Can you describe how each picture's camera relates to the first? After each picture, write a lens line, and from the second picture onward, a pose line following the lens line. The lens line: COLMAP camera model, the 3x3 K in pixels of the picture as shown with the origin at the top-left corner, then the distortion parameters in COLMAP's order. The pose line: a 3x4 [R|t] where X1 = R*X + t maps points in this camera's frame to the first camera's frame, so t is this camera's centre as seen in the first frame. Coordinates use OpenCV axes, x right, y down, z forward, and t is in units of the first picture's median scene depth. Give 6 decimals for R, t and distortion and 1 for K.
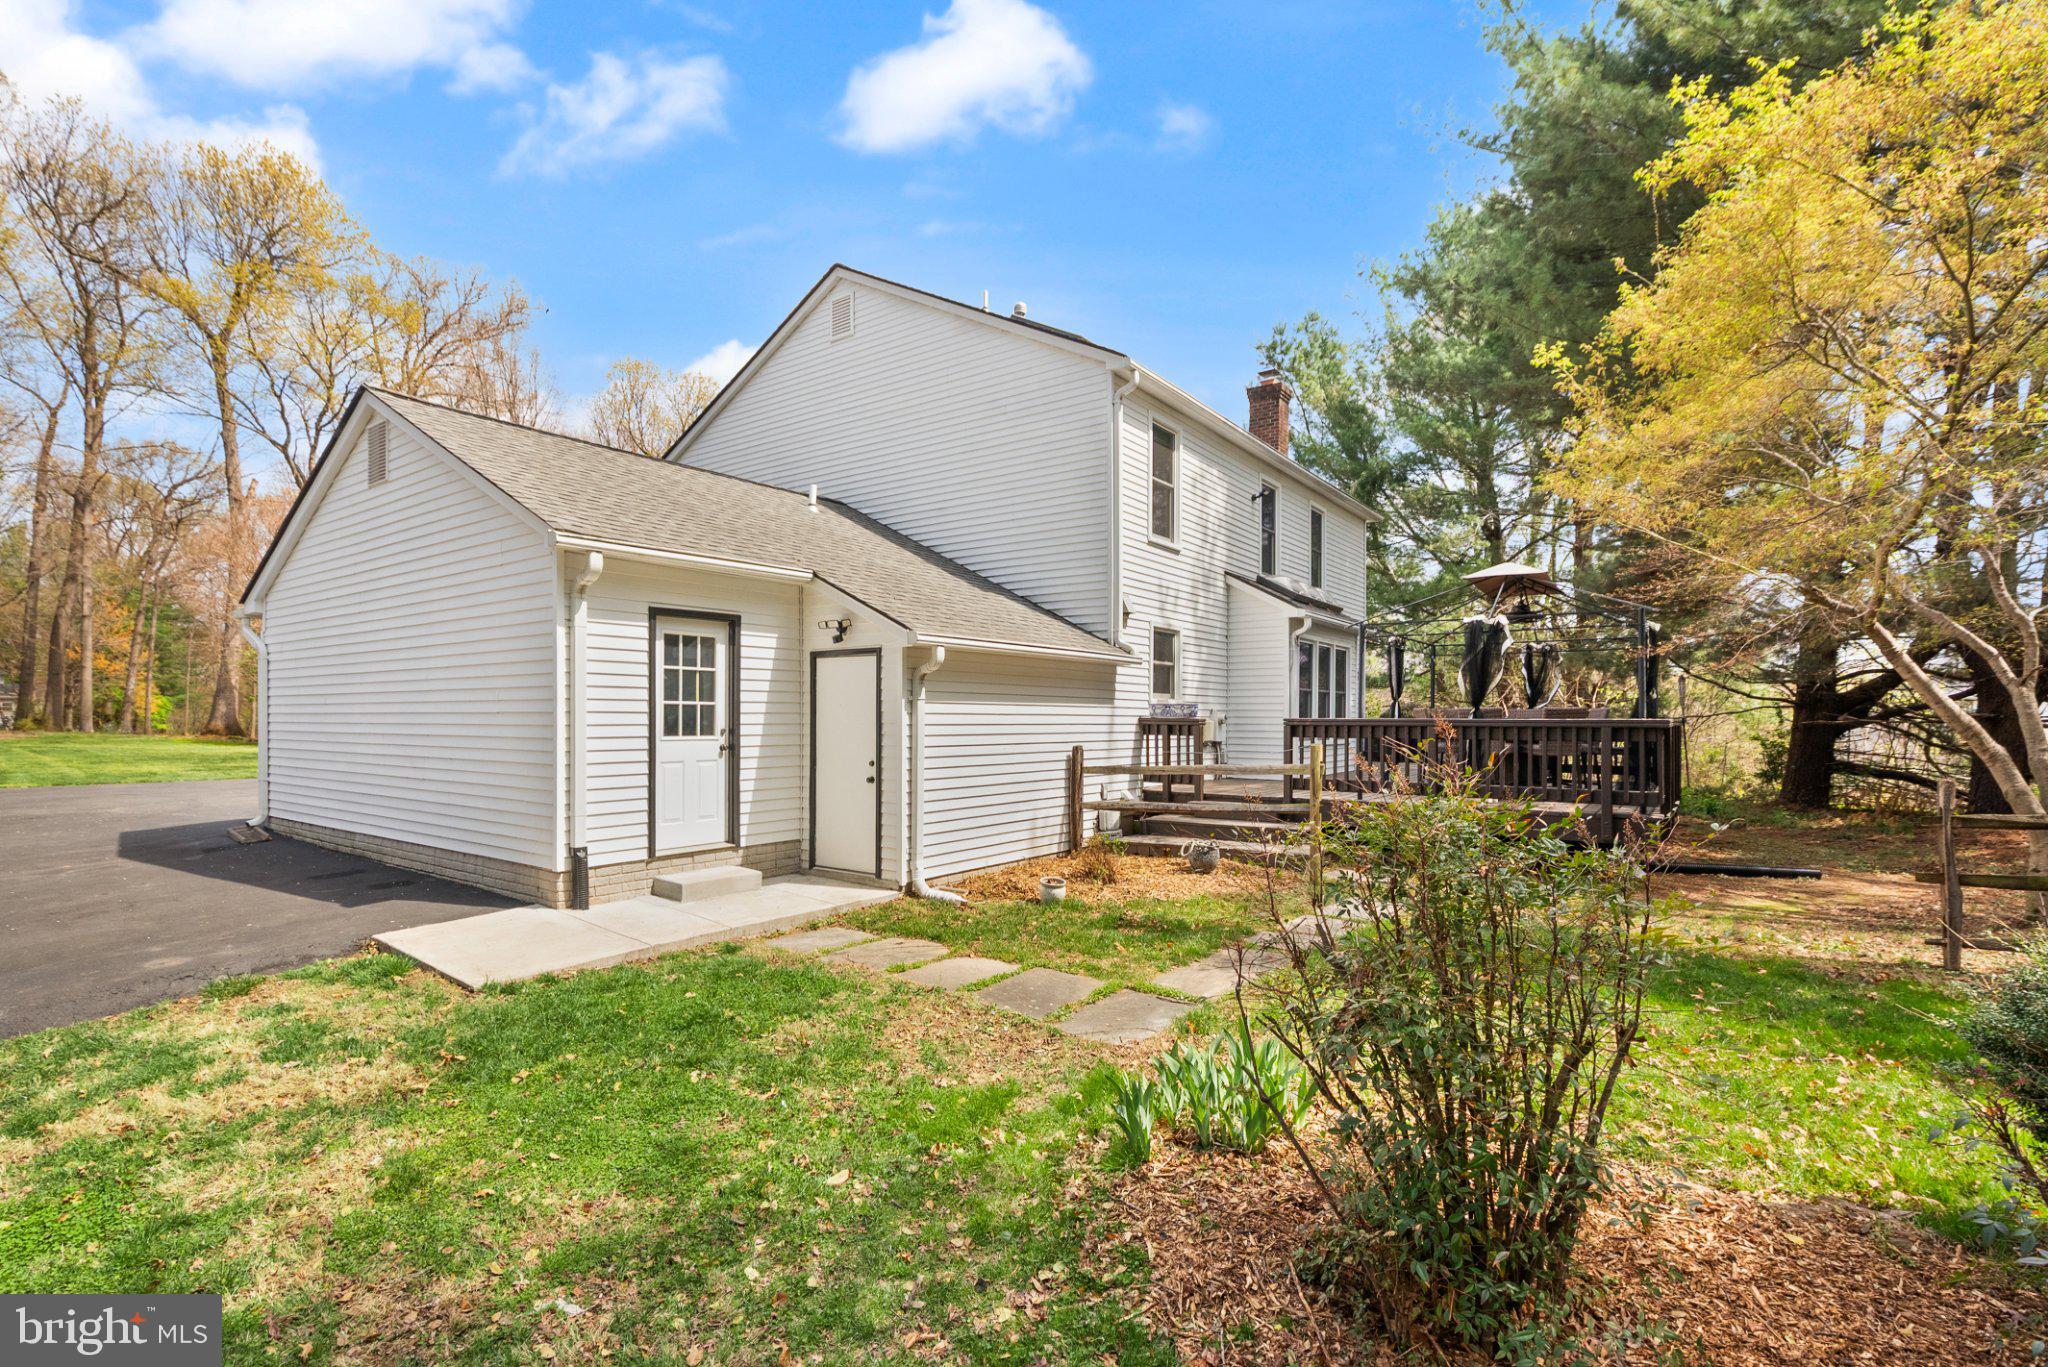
lens RADIAL K [[948.6, 0, 1024.0], [0, 948.6, 683.5], [0, 0, 1]] dist [-0.081912, 0.000051]
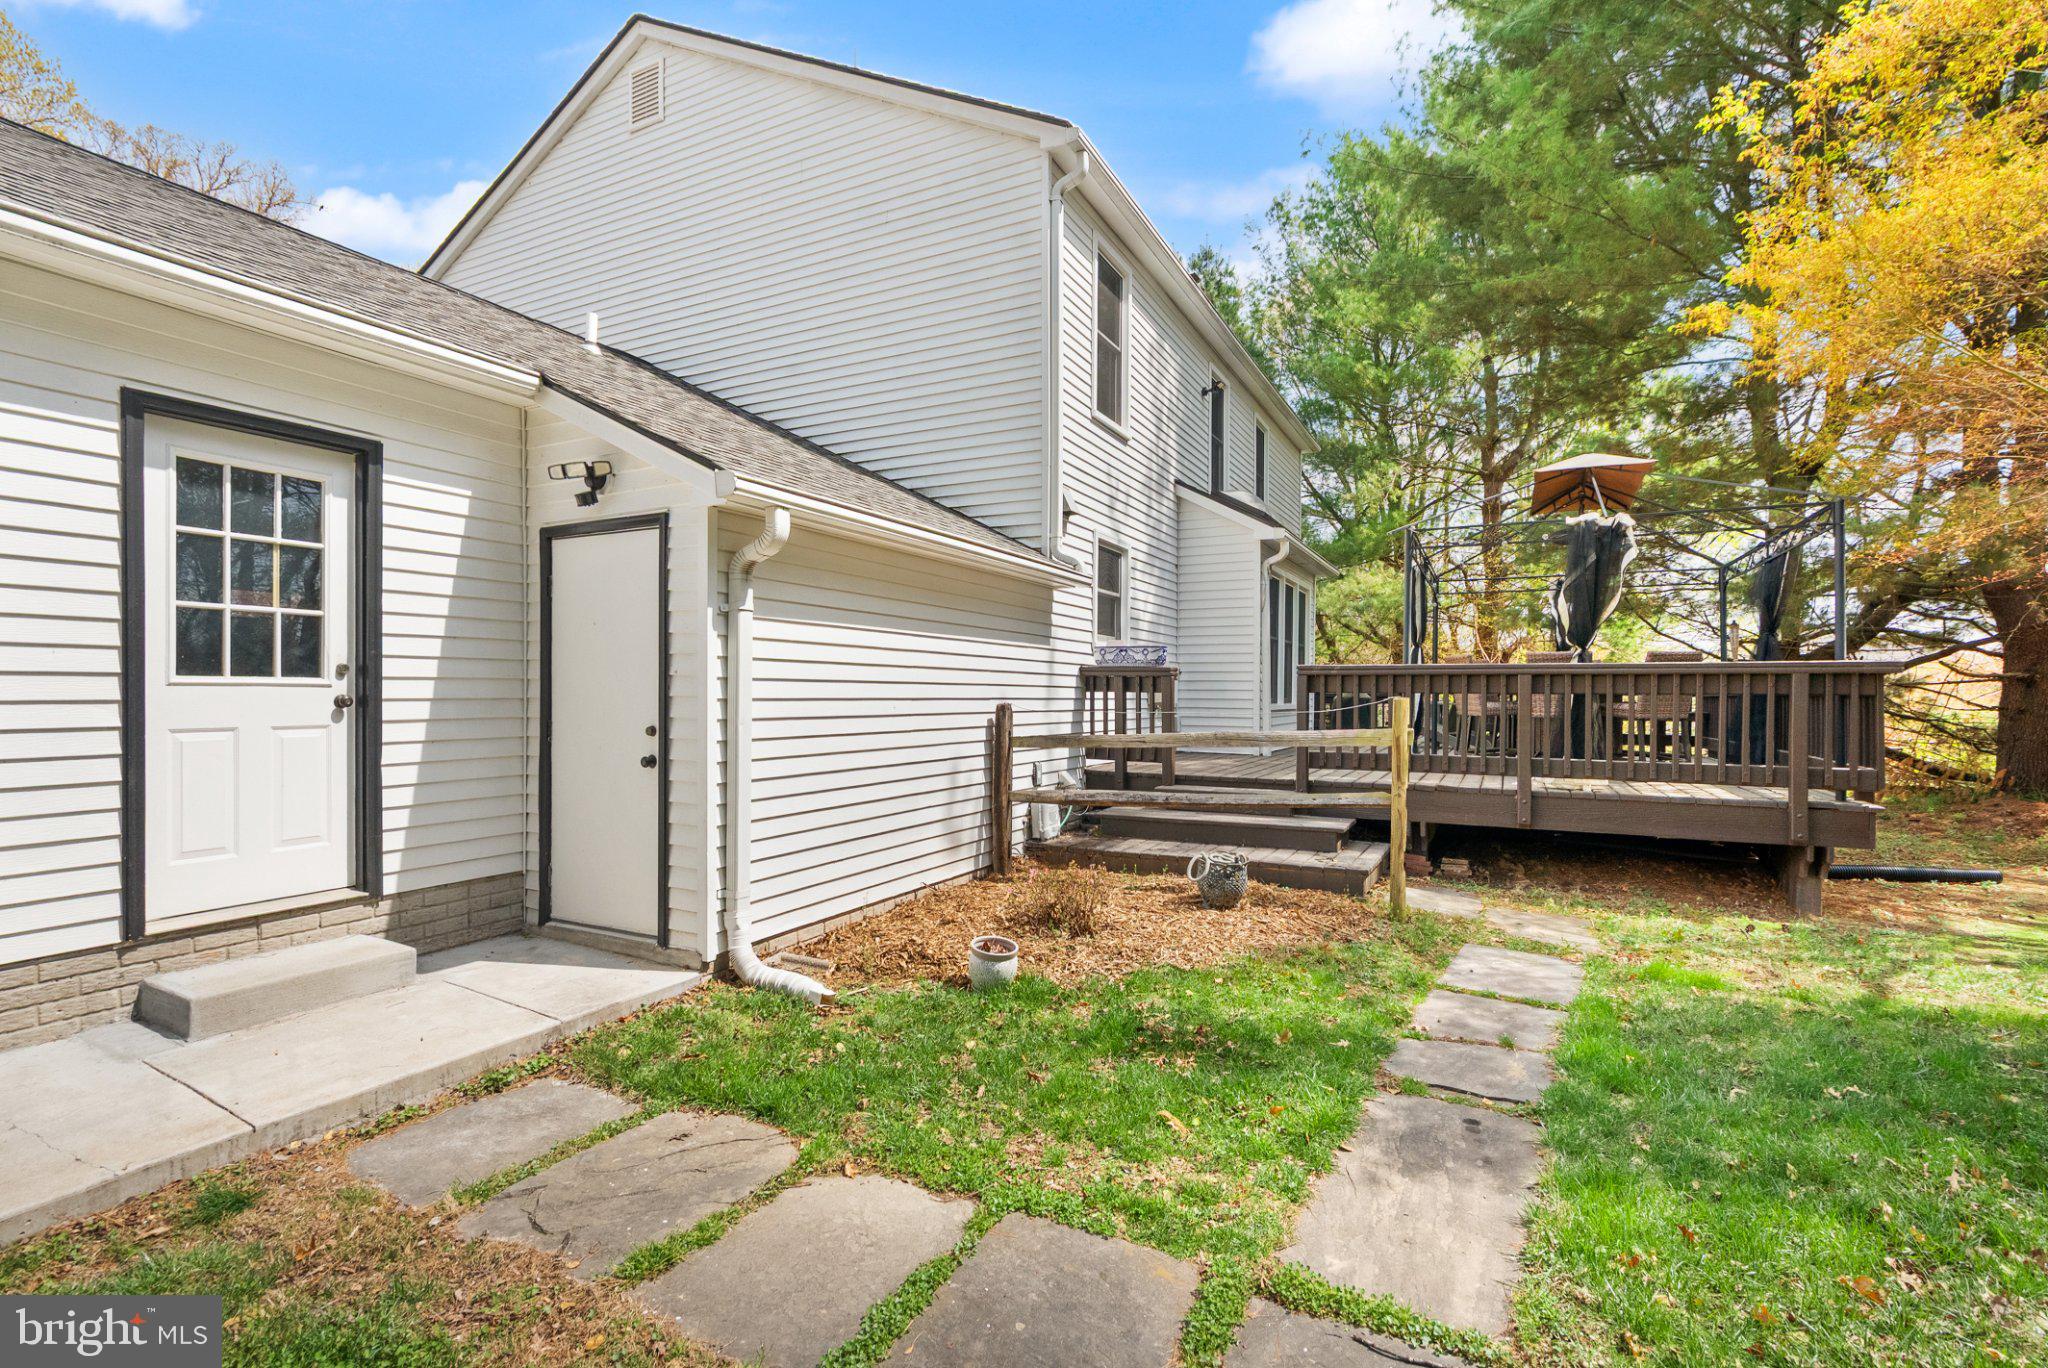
lens RADIAL K [[945.1, 0, 1024.0], [0, 945.1, 684.0], [0, 0, 1]] dist [-0.023688, 0.000240]
pose [[0.989082, 0.001911, 0.147352, -0.030906], [-0.005860, 0.999635, 0.026370, 0.042705], [-0.147248, -0.026946, 0.988733, 0.443080]]
